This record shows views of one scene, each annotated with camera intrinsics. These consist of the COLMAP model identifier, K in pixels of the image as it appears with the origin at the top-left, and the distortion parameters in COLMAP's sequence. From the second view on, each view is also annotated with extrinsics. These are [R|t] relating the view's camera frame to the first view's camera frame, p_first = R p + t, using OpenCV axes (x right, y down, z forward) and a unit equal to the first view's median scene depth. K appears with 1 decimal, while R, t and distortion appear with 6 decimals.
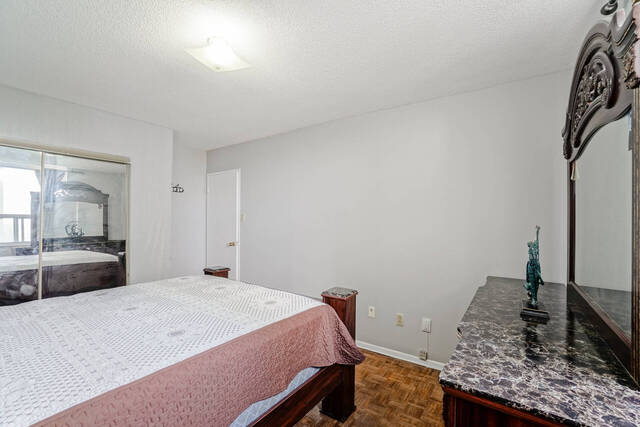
lens RADIAL K [[283.2, 0, 317.9], [0, 283.2, 218.0], [0, 0, 1]] dist [-0.020185, 0.004421]
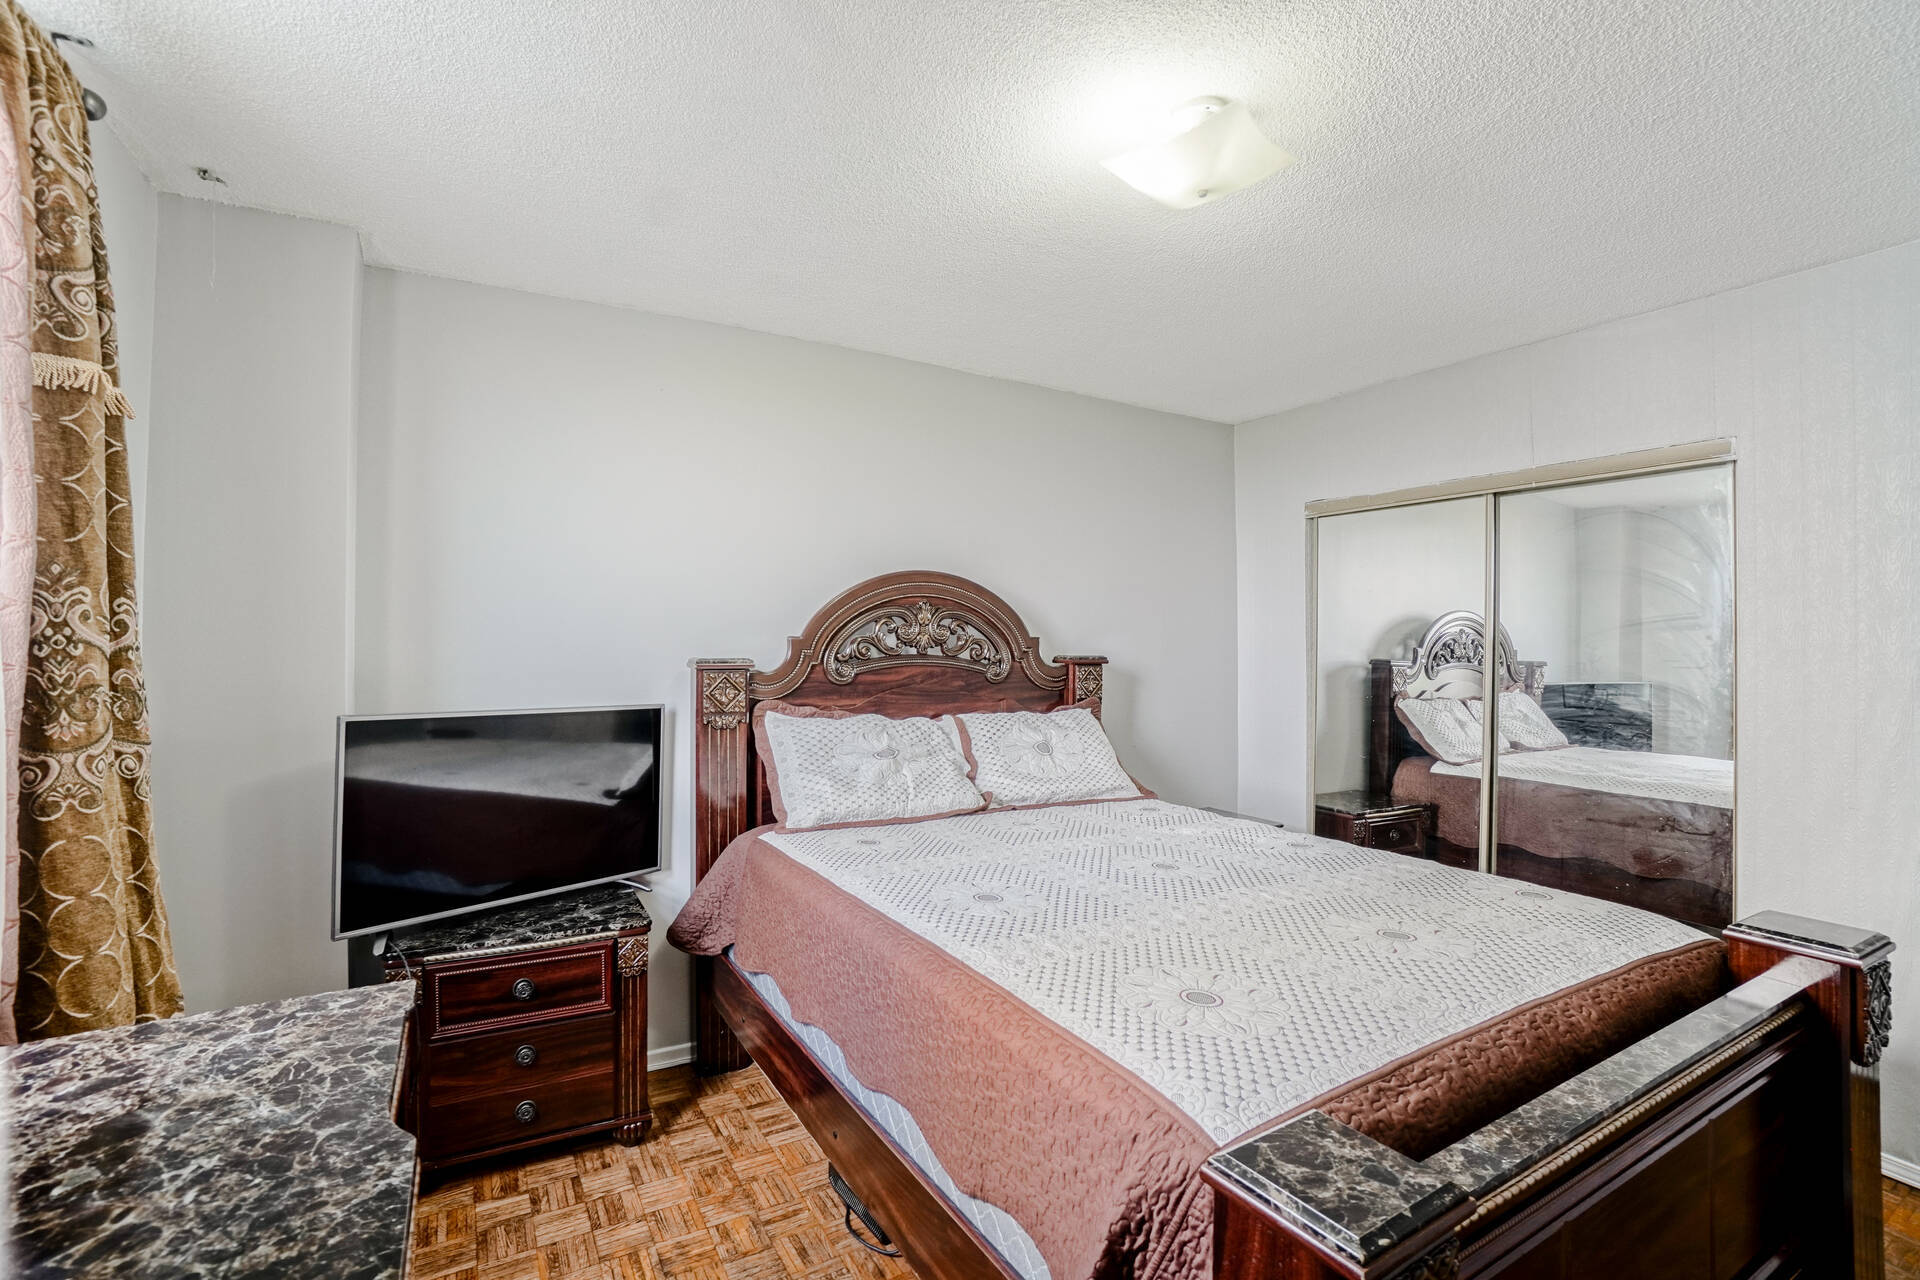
lens RADIAL K [[849.6, 0, 964.4], [0, 849.6, 646.6], [0, 0, 1]] dist [-0.020185, 0.004421]
pose [[-0.418777, -0.020445, -0.907859, 1.296659], [0.006345, 0.999656, -0.025440, 0.010451], [0.908067, -0.016414, -0.418504, 2.345498]]
